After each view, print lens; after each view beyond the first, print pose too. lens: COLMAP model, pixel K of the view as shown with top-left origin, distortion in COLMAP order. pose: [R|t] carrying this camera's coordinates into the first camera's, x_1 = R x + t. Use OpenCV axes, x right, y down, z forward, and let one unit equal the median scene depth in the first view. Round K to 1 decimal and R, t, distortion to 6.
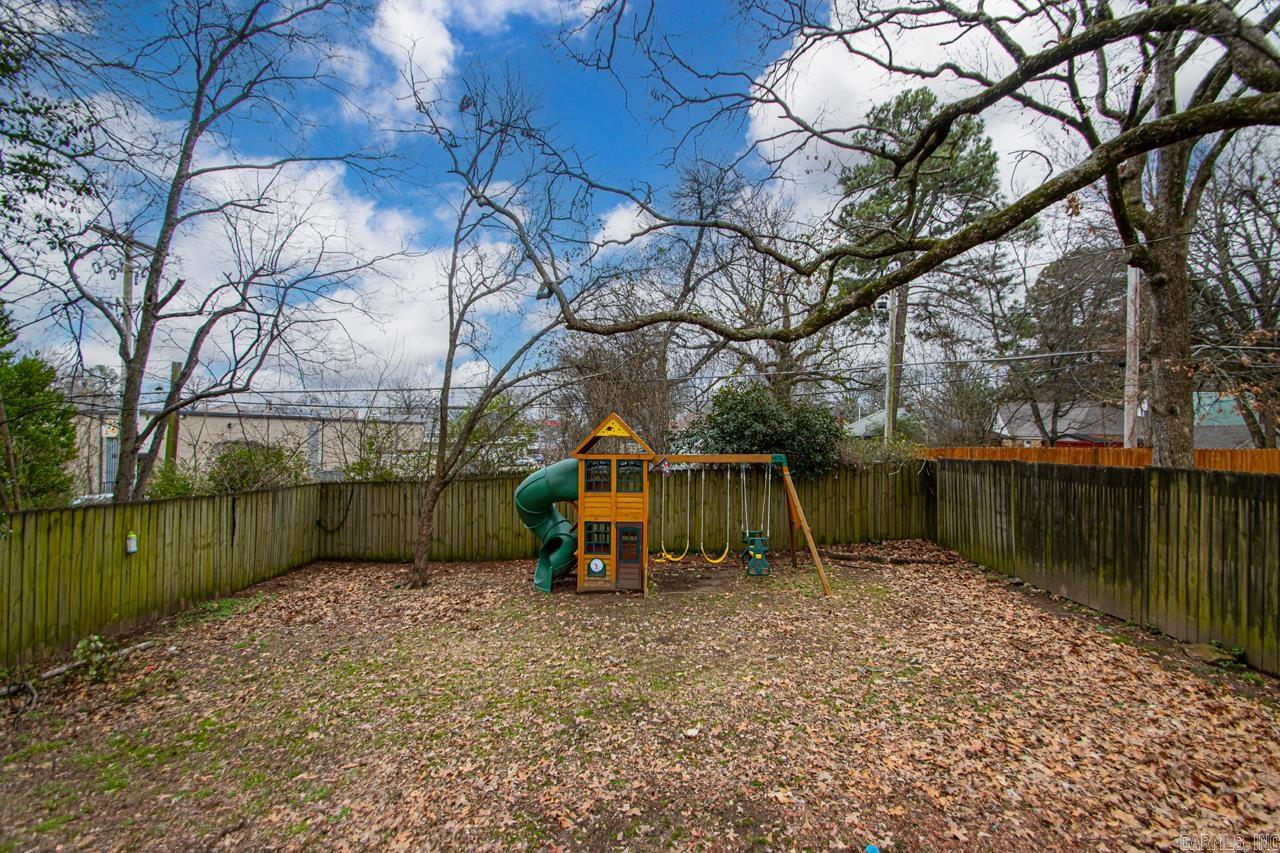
lens RADIAL K [[592.0, 0, 645.9], [0, 592.0, 435.5], [0, 0, 1]] dist [0.030068, -0.019158]
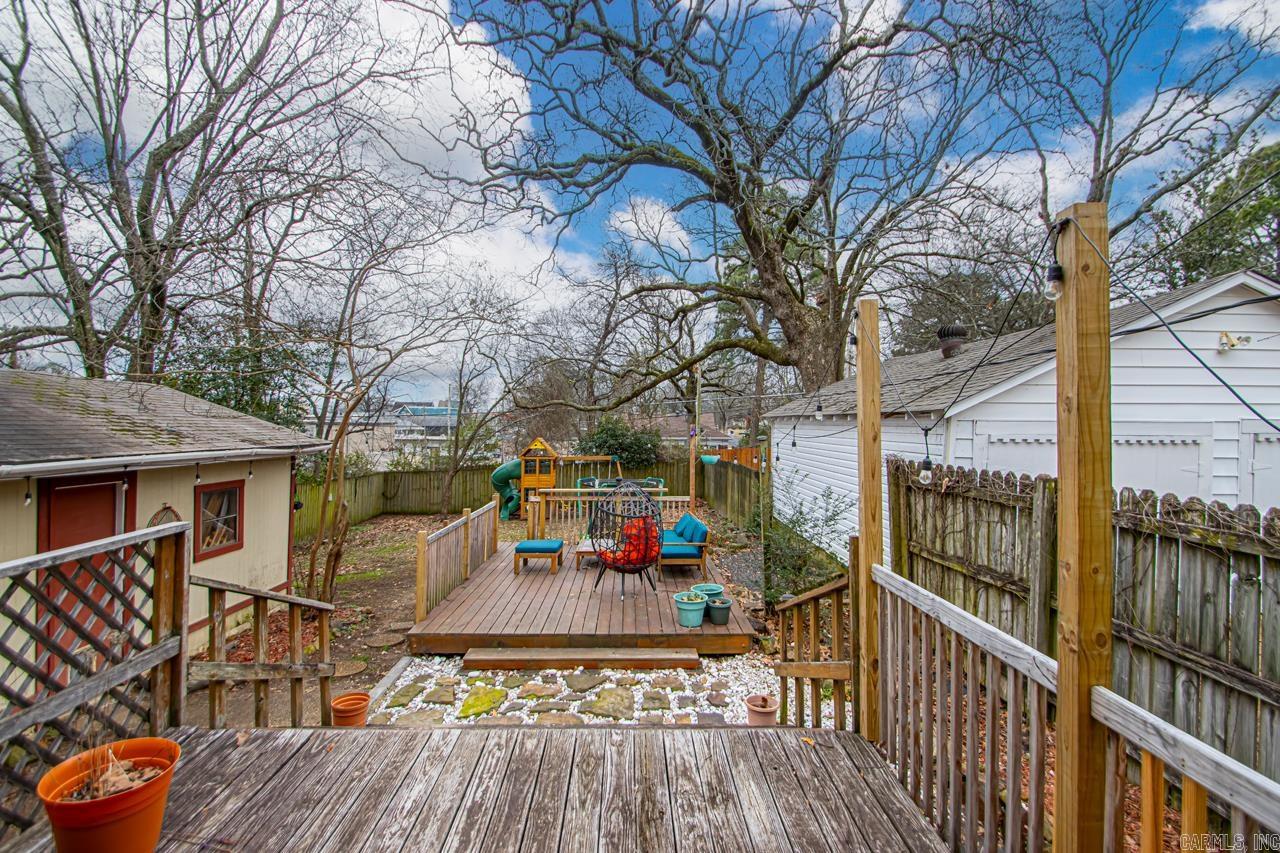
lens RADIAL K [[616.8, 0, 641.8], [0, 616.8, 395.2], [0, 0, 1]] dist [0.005545, -0.000323]
pose [[0.998549, -0.002026, 0.053816, 0.200883], [0.004908, 0.998557, -0.053476, -0.069957], [-0.053630, 0.053663, 0.997118, -1.271309]]
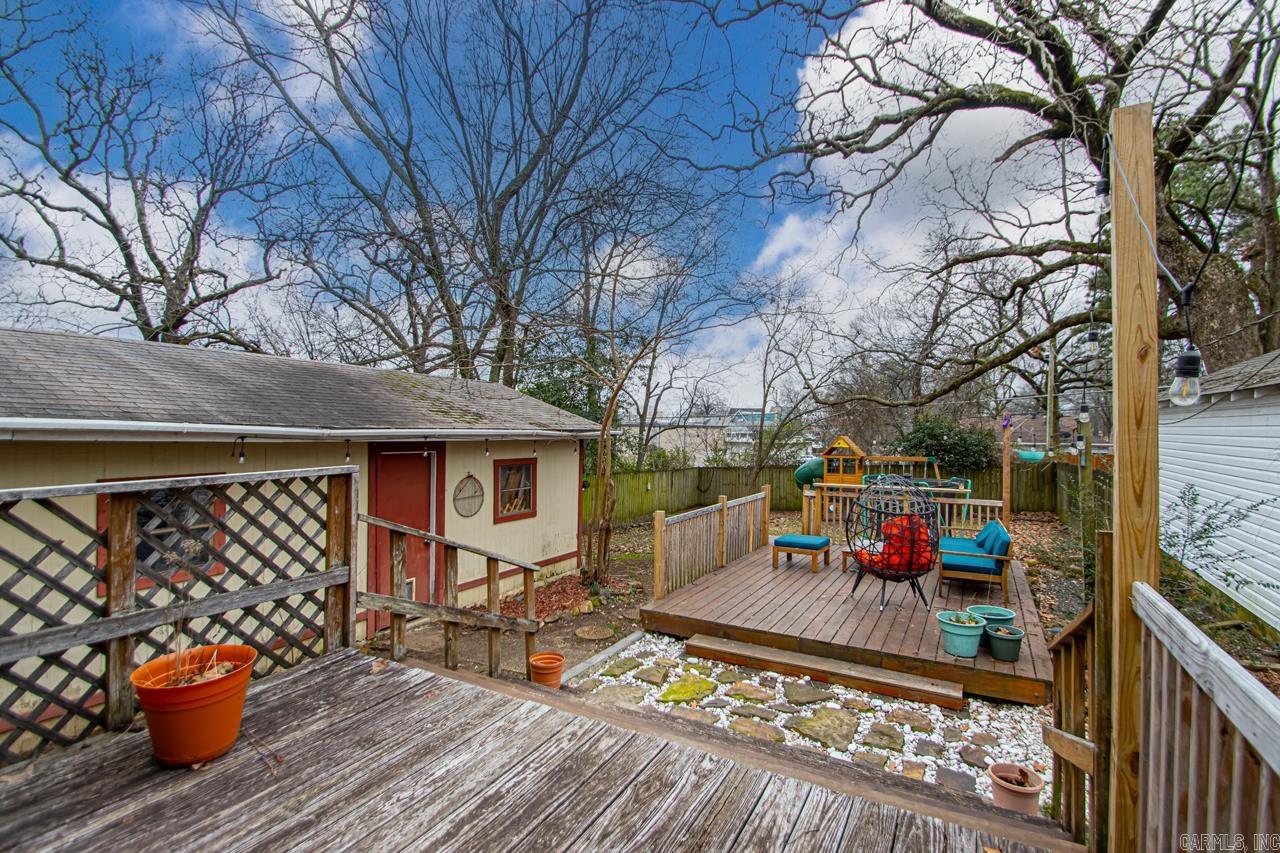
lens RADIAL K [[602.0, 0, 646.4], [0, 602.0, 413.8], [0, 0, 1]] dist [0.023087, -0.020456]
pose [[0.892243, -0.014705, -0.451317, 0.286238], [-0.000517, 0.999436, -0.033586, -0.042830], [0.451556, 0.030200, 0.891732, -1.177910]]
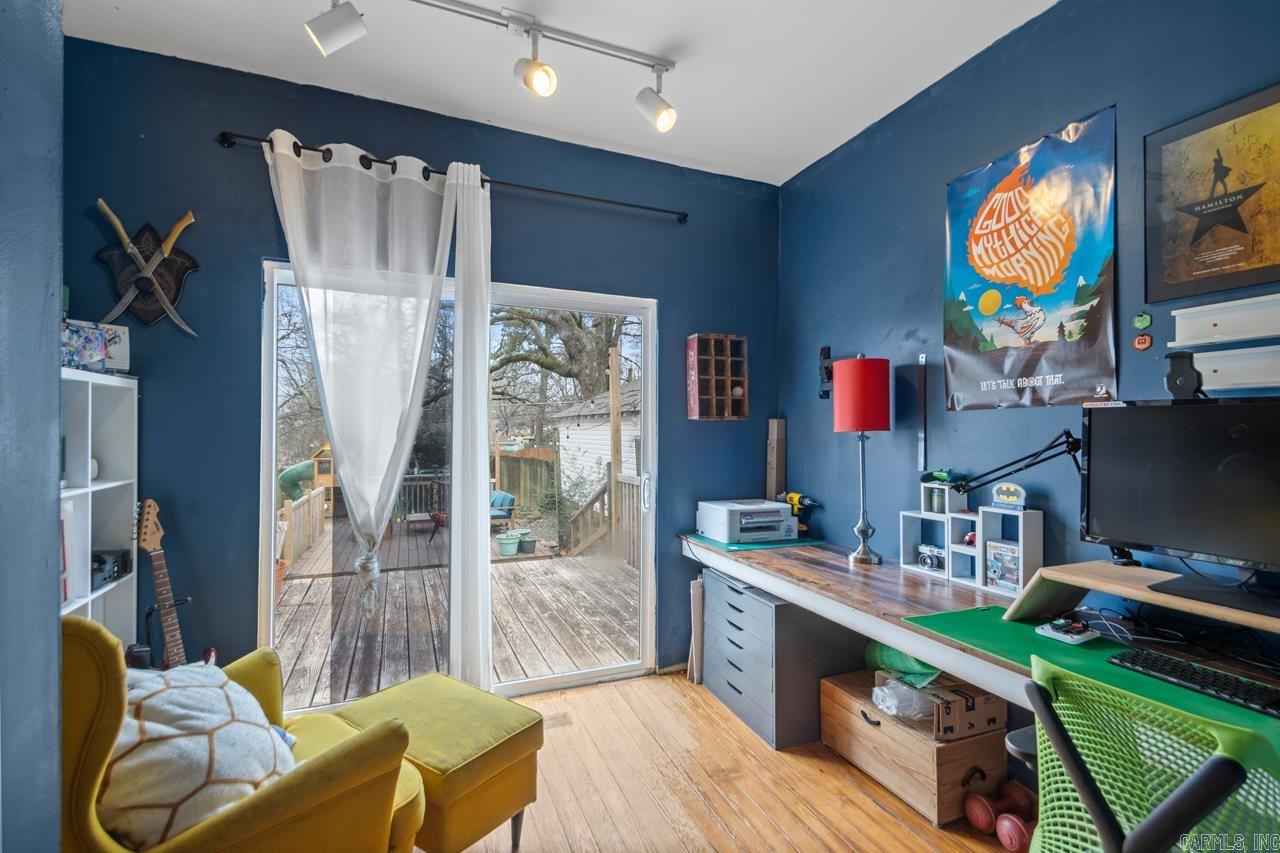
lens RADIAL K [[582.5, 0, 656.4], [0, 582.5, 429.8], [0, 0, 1]] dist [0.032954, -0.019458]
pose [[0.904595, -0.010916, 0.426131, 0.108555], [0.014361, 0.999885, -0.004872, -0.045895], [-0.426029, 0.010527, 0.904648, -1.538319]]
